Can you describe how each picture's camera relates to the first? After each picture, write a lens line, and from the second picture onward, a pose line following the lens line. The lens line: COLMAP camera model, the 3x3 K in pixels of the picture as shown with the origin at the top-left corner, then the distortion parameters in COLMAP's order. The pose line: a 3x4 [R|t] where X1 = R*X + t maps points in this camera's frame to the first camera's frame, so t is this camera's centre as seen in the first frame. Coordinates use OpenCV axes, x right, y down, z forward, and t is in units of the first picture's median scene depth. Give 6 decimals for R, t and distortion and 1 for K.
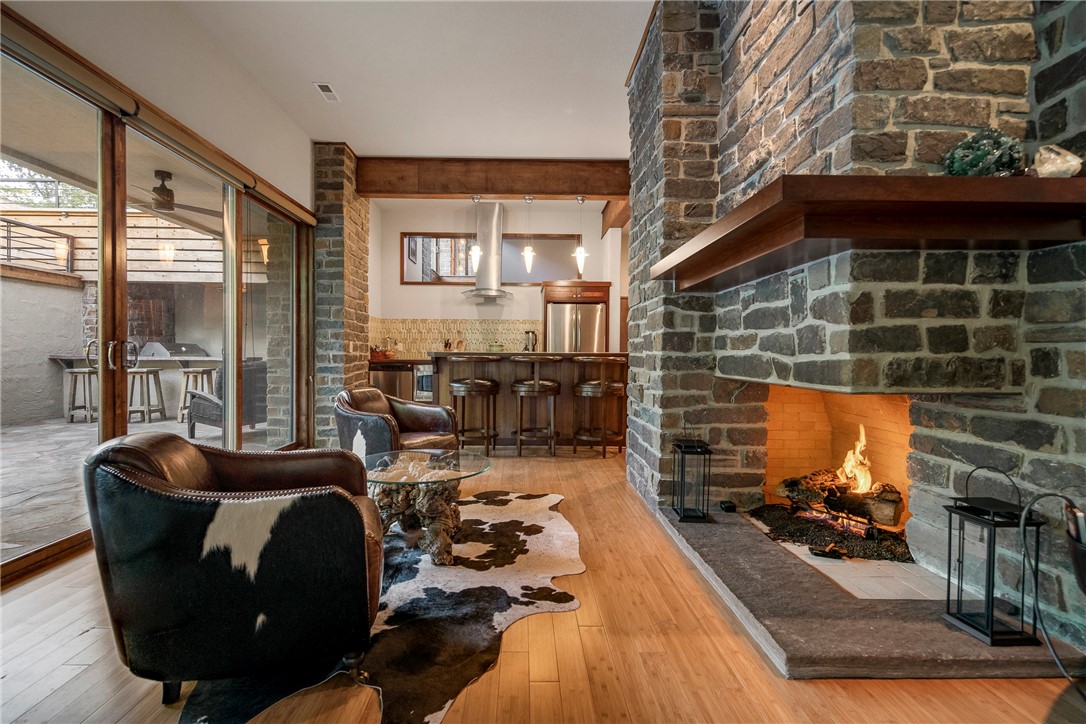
lens RADIAL K [[493.1, 0, 540.1], [0, 493.1, 361.4], [0, 0, 1]] dist [0.000839, 0.000182]
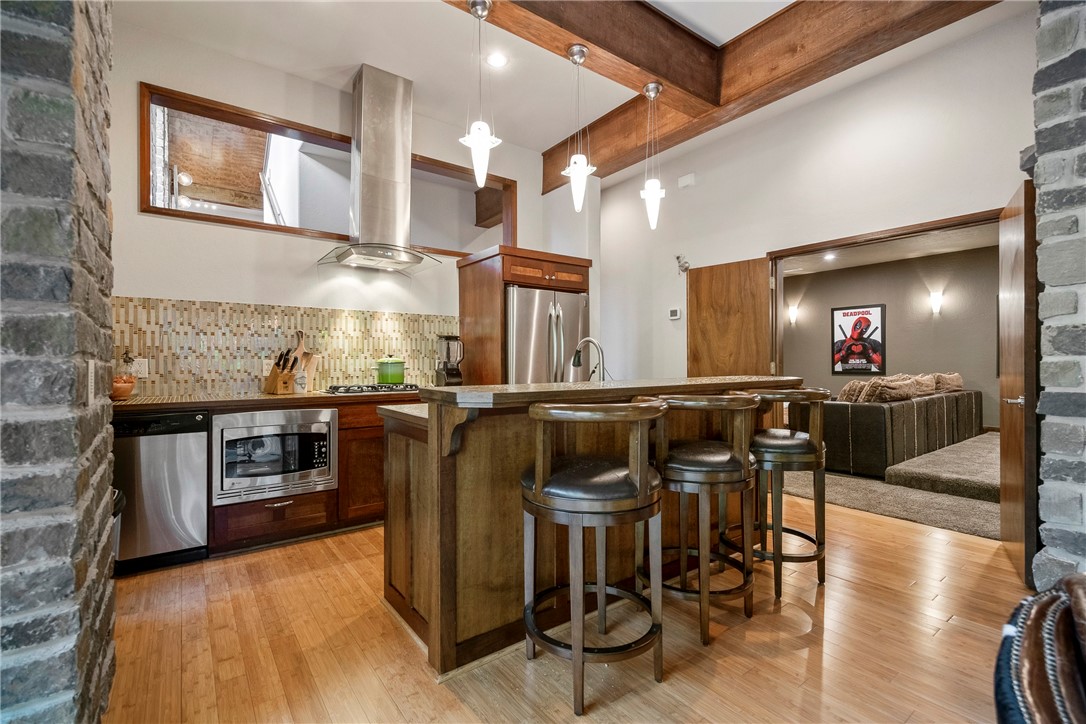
lens RADIAL K [[493.1, 0, 546.6], [0, 493.1, 362.3], [0, 0, 1]] dist [0.000839, 0.000182]
pose [[0.821695, -0.007137, 0.569883, -0.265730], [0.015895, 0.999820, -0.010396, -0.025878], [-0.569706, 0.017601, 0.821660, 0.528404]]
